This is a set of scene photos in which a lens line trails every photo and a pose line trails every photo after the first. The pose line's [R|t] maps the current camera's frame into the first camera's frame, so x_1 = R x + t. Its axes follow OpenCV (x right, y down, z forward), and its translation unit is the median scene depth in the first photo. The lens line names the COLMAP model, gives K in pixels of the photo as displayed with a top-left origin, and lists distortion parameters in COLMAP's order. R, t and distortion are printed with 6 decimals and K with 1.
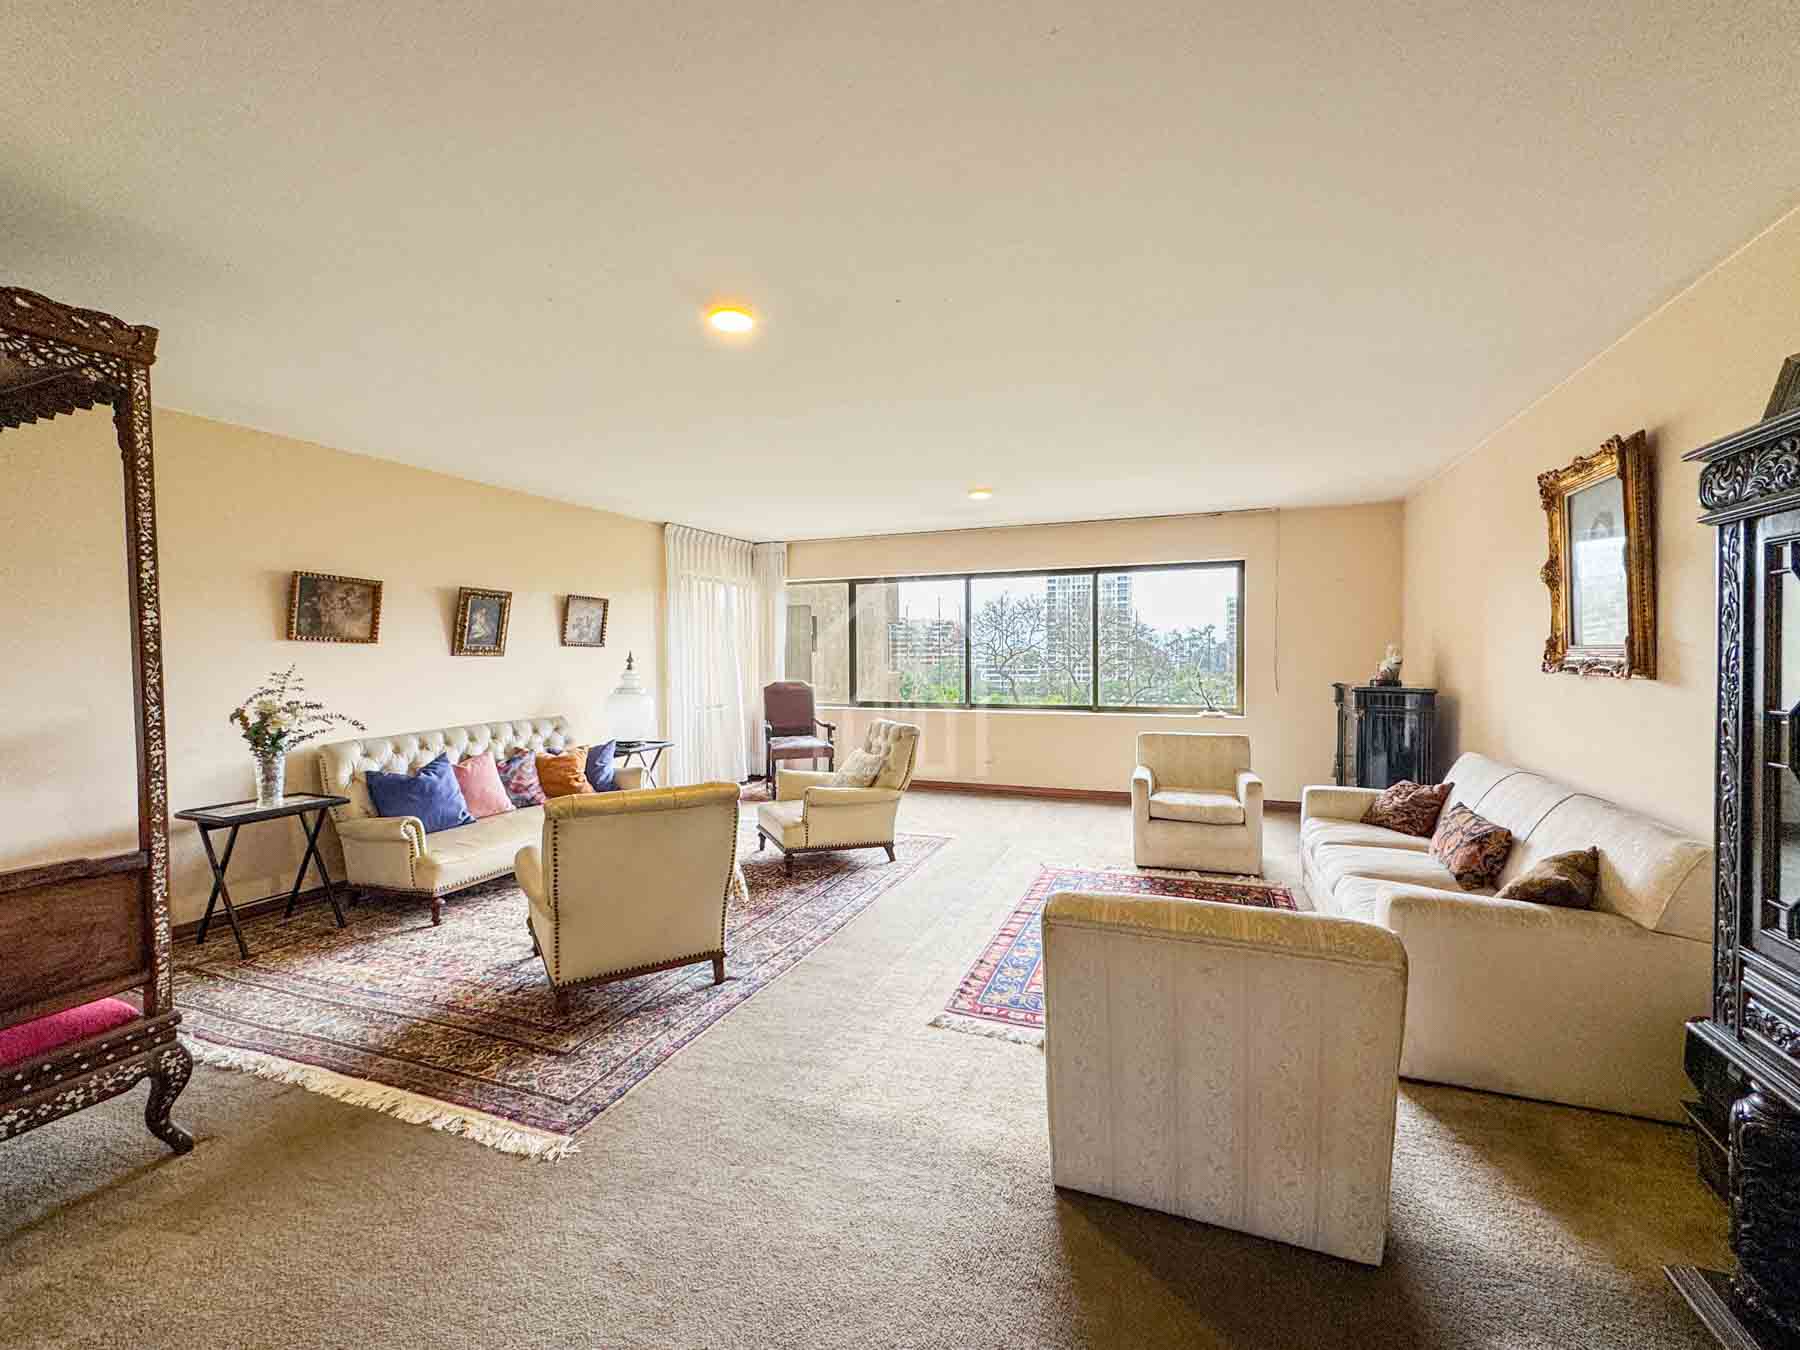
lens RADIAL K [[730.6, 0, 915.6], [0, 730.6, 674.2], [0, 0, 1]] dist [-0.001727, 0.000205]
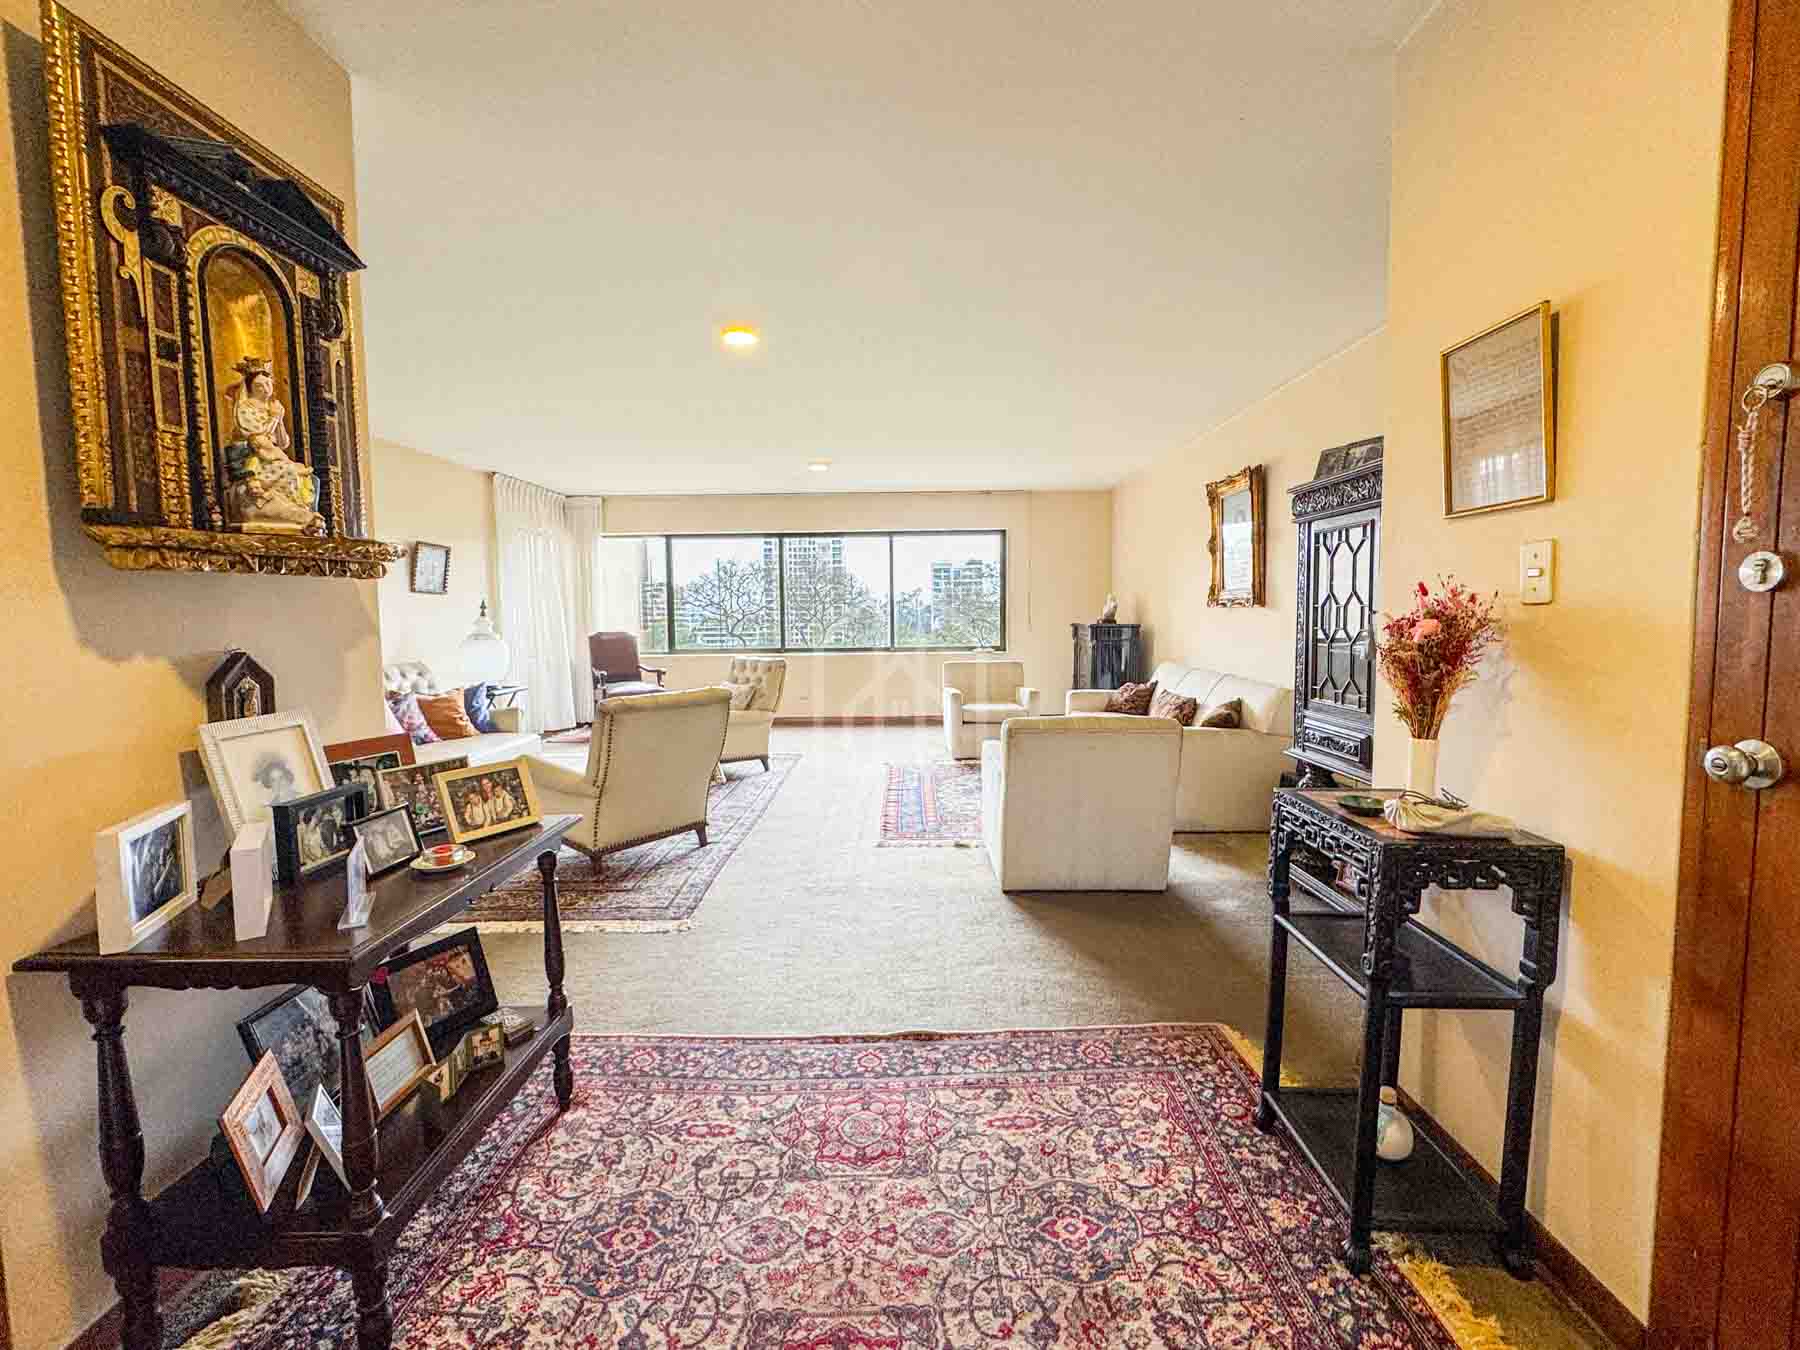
lens RADIAL K [[719.0, 0, 900.6], [0, 719.0, 669.4], [0, 0, 1]] dist [0.000361, 0.000236]
pose [[0.939916, -0.031010, 0.339994, -0.326303], [0.014560, 0.998601, 0.050829, 0.044823], [-0.341095, -0.042825, 0.939053, -0.271218]]
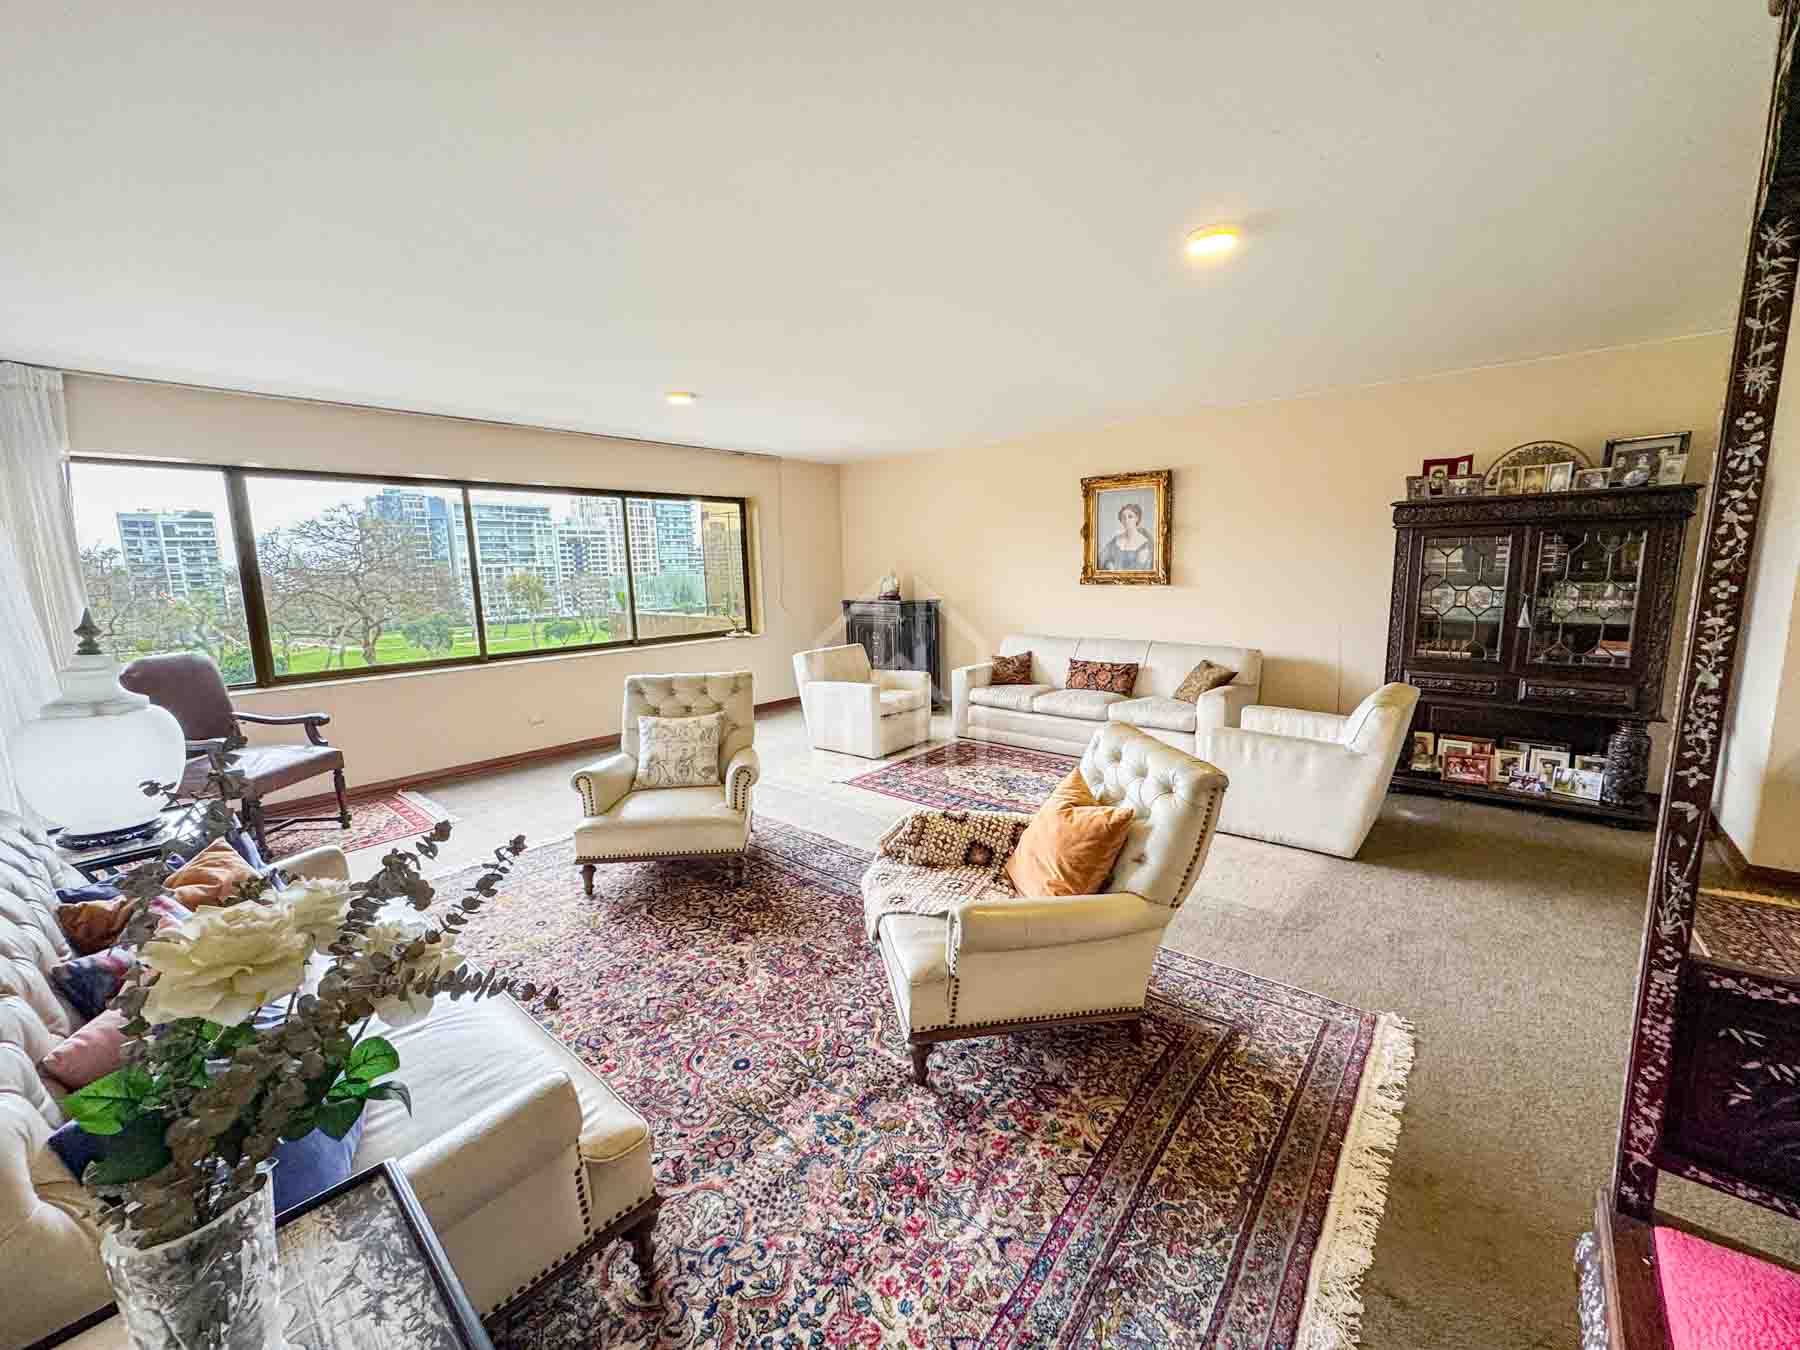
lens RADIAL K [[694.2, 0, 880.0], [0, 694.2, 668.8], [0, 0, 1]] dist [-0.001400, -0.000132]
pose [[0.377164, -0.140704, 0.915396, -1.016270], [0.049008, 0.990039, 0.131985, -0.048499], [-0.924849, -0.004918, 0.380303, 0.795655]]
